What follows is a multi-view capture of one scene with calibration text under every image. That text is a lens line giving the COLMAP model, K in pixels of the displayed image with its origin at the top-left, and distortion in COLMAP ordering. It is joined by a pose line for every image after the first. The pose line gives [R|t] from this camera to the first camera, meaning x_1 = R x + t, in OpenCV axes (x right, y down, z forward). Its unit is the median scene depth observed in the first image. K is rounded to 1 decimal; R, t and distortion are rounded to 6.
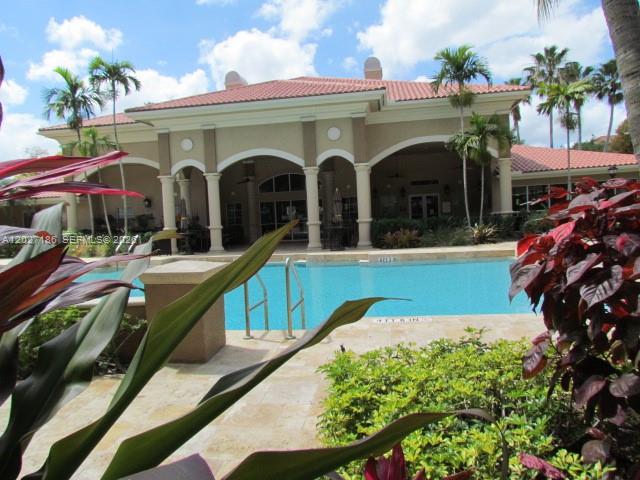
lens RADIAL K [[456.4, 0, 322.5], [0, 456.4, 233.8], [0, 0, 1]] dist [-0.031498, 0.013524]
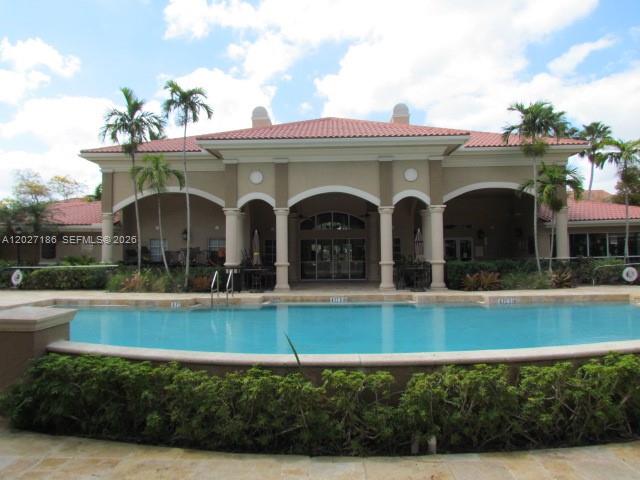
lens RADIAL K [[456.4, 0, 321.8], [0, 456.4, 243.1], [0, 0, 1]] dist [-0.031498, 0.013524]
pose [[0.990466, 0.036182, 0.132919, -0.284503], [-0.026537, 0.996932, -0.073639, 0.010067], [-0.135175, 0.069409, 0.988388, 0.040170]]
